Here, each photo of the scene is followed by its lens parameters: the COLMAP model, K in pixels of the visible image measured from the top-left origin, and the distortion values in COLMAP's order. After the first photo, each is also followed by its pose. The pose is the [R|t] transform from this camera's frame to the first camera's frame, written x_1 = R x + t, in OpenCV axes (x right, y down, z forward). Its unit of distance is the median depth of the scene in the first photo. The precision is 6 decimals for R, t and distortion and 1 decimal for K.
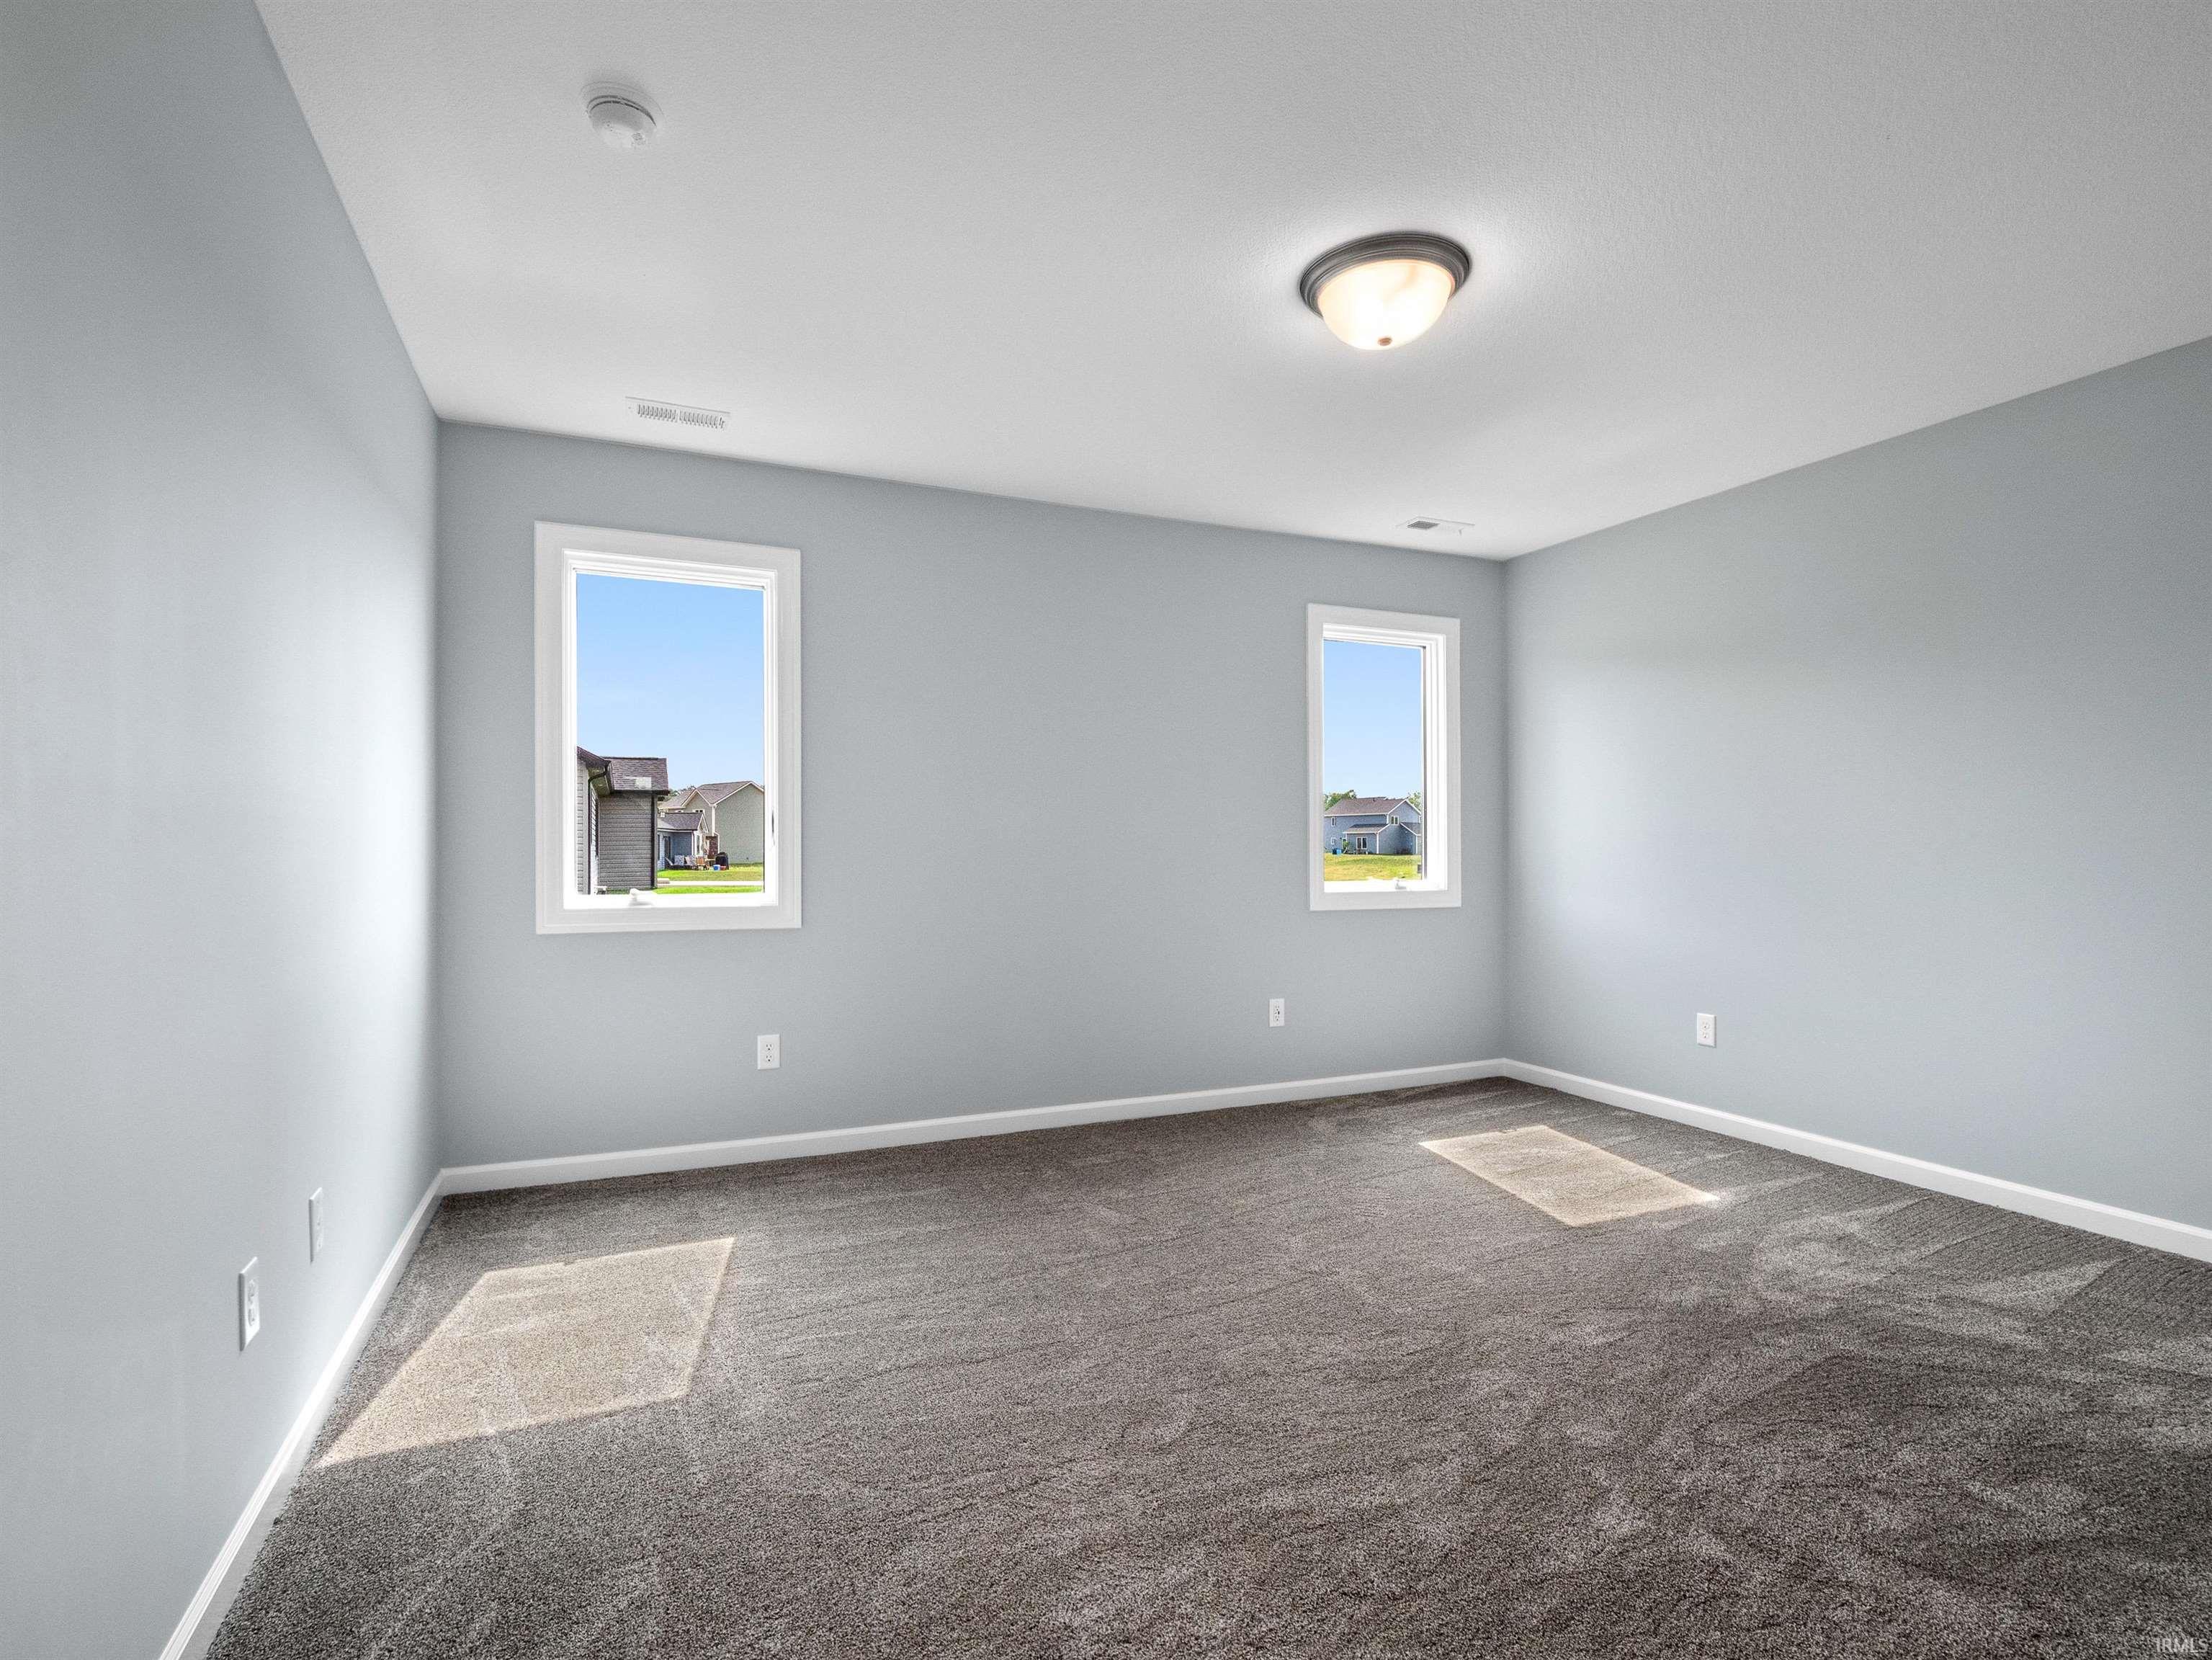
lens RADIAL K [[1083.1, 0, 1106.7], [0, 1083.1, 866.8], [0, 0, 1]] dist [-0.009497, -0.000280]
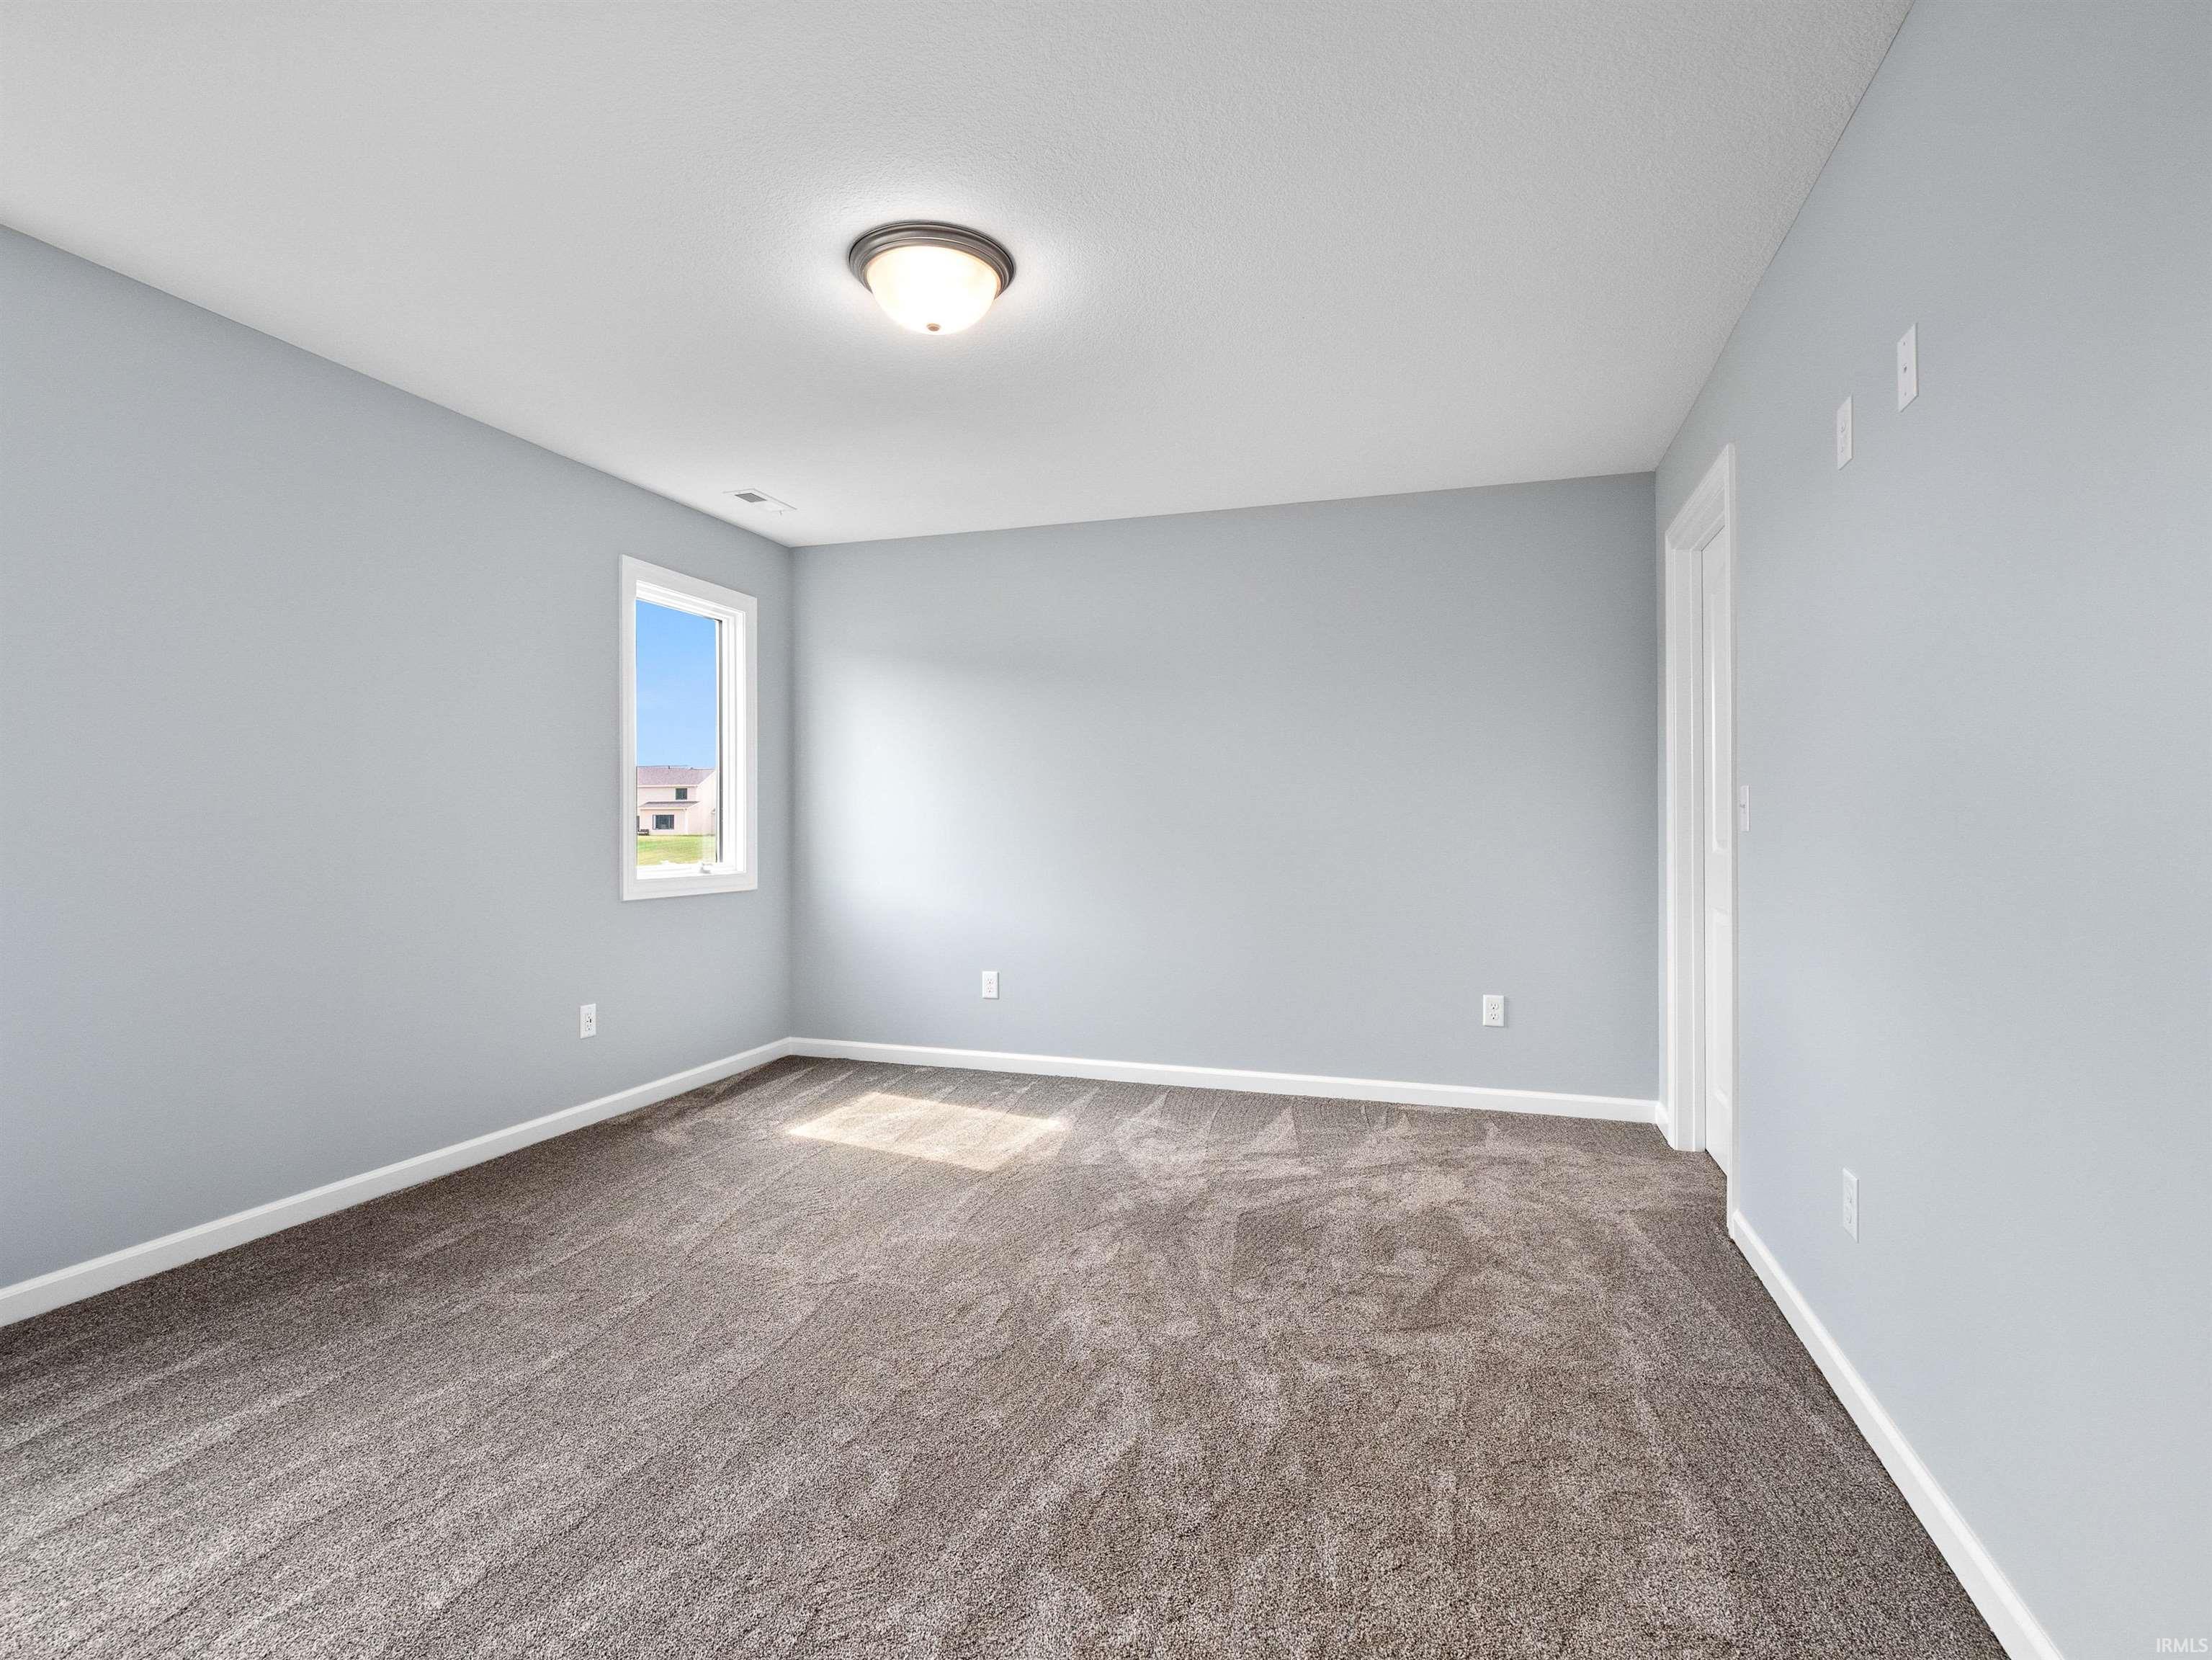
lens RADIAL K [[1086.8, 0, 1090.4], [0, 1086.8, 828.8], [0, 0, 1]] dist [0.012049, -0.016314]
pose [[0.669072, -0.001003, 0.743197, -0.269655], [0.014836, 0.999818, -0.012008, -0.002086], [-0.743049, 0.019060, 0.668965, 0.146199]]
